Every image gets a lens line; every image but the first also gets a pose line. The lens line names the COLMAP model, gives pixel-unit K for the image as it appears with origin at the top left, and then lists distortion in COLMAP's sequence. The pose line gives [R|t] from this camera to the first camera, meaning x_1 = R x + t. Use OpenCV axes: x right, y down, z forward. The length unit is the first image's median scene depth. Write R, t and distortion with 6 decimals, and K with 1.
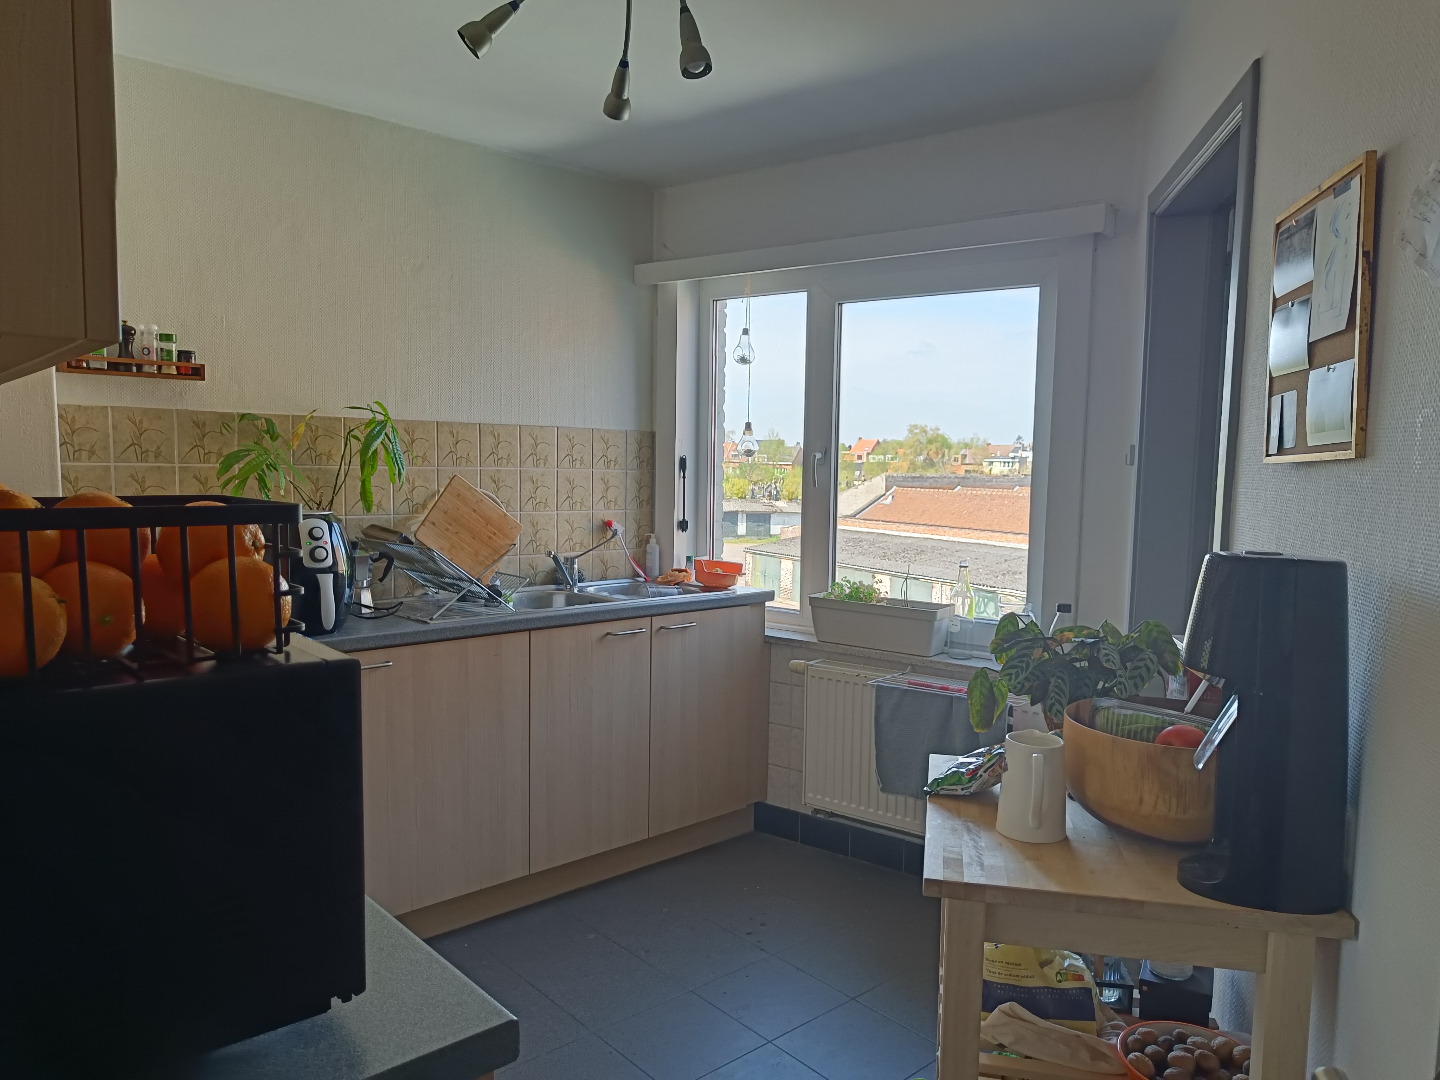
lens RADIAL K [[994.9, 0, 721.0], [0, 994.9, 542.9], [0, 0, 1]] dist [0.004197, -0.002118]
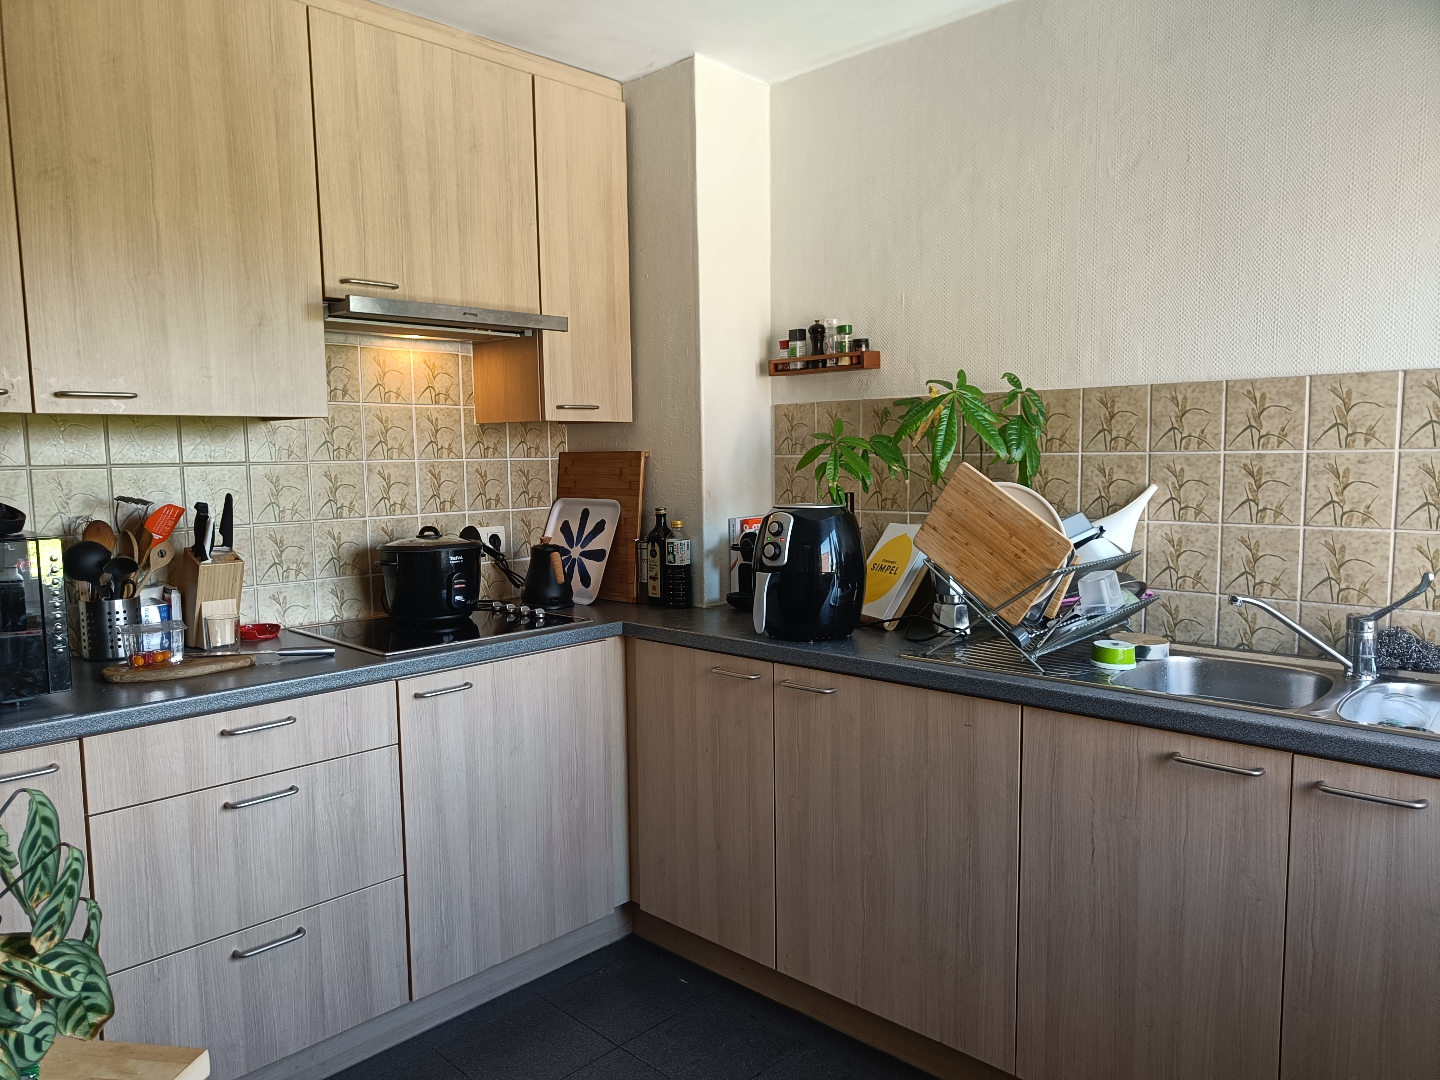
lens RADIAL K [[994.9, 0, 720.6], [0, 994.9, 544.3], [0, 0, 1]] dist [0.004197, -0.002118]
pose [[0.065387, 0.078506, -0.994767, 0.409964], [-0.063825, 0.995188, 0.074344, -0.048649], [0.995817, 0.058630, 0.070083, 0.717455]]
